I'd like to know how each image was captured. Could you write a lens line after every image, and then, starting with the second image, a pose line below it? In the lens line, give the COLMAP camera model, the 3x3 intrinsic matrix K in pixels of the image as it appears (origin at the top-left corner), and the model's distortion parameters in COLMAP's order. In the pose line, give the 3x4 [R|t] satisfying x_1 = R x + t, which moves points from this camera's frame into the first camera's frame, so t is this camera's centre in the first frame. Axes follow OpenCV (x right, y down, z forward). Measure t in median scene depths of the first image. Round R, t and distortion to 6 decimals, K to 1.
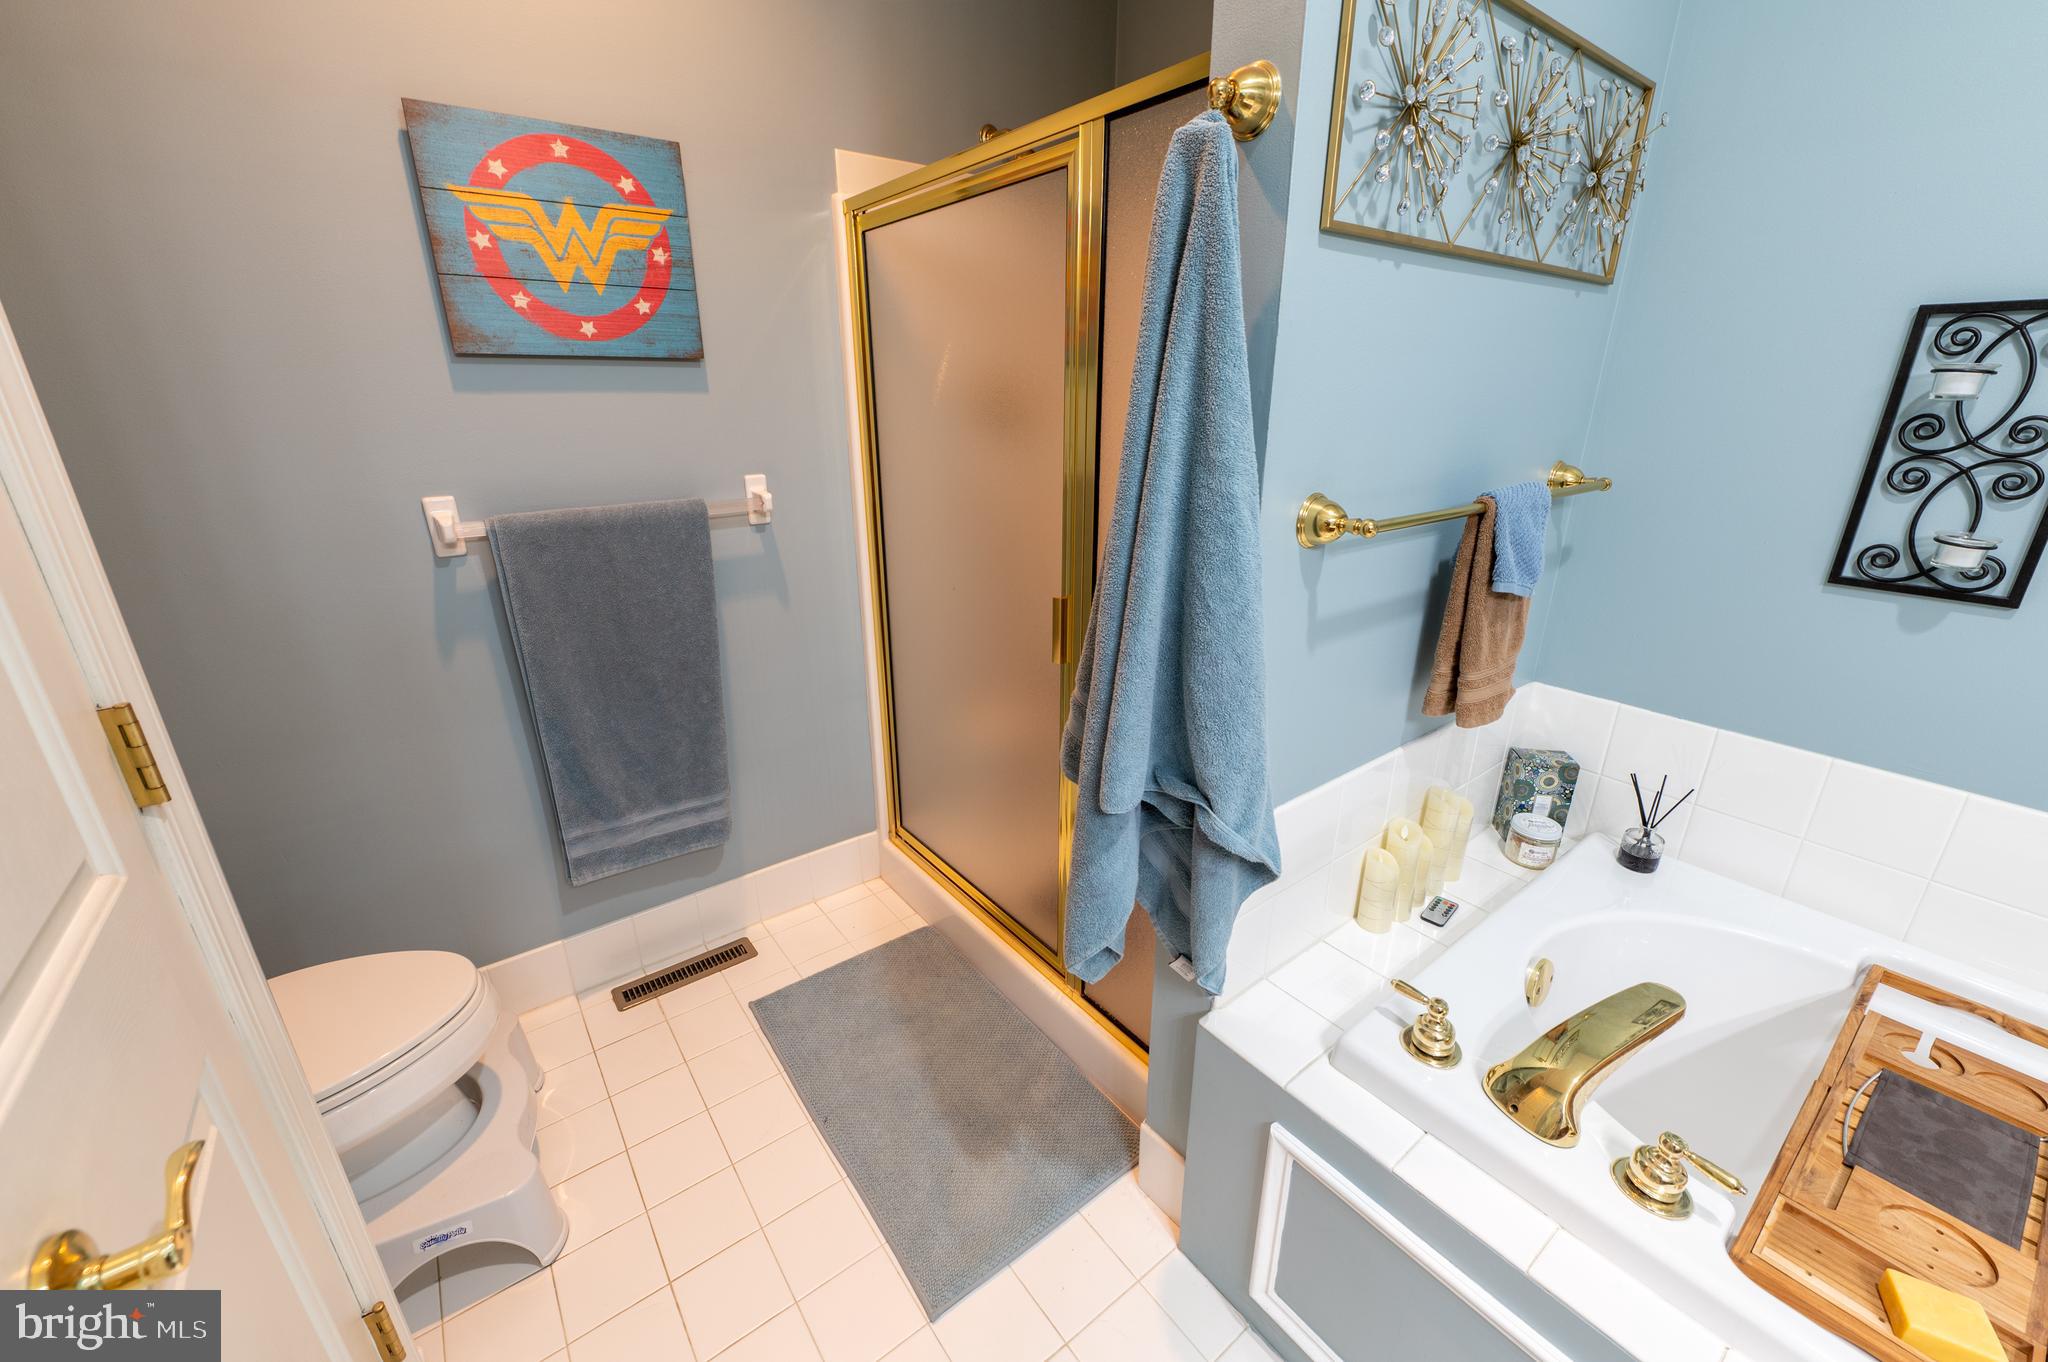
lens RADIAL K [[810.6, 0, 1026.2], [0, 810.6, 680.0], [0, 0, 1]] dist [-0.007401, -0.000553]
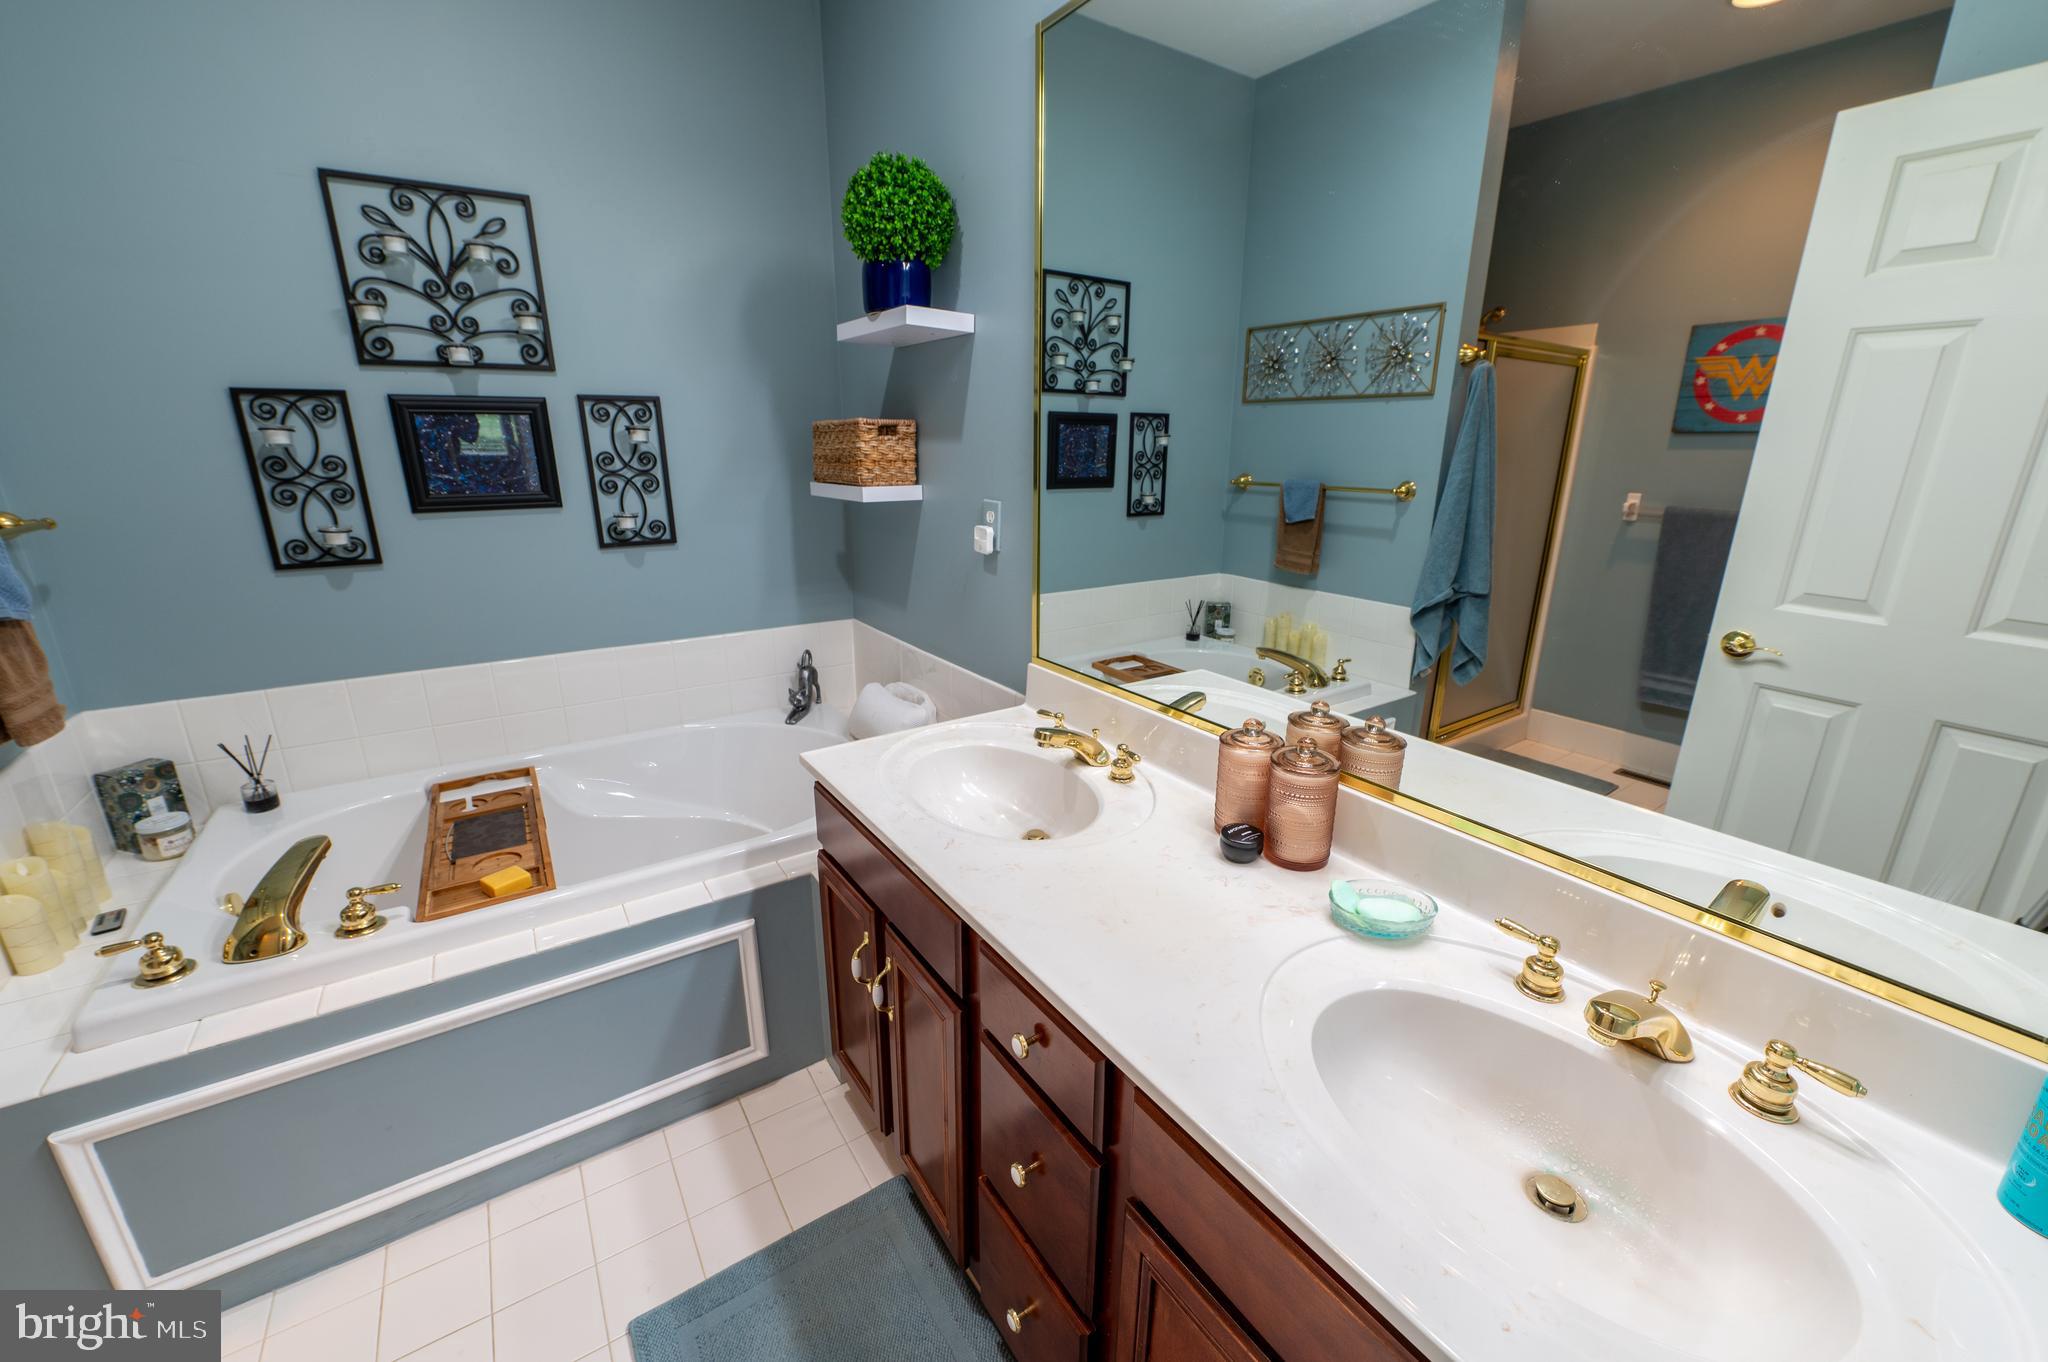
lens RADIAL K [[810.6, 0, 1024.6], [0, 810.6, 682.6], [0, 0, 1]] dist [-0.007401, -0.000553]
pose [[0.070767, -0.282107, 0.956769, -0.400935], [0.340853, 0.908276, 0.242598, 0.189139], [-0.937449, 0.308950, 0.160433, -0.492686]]
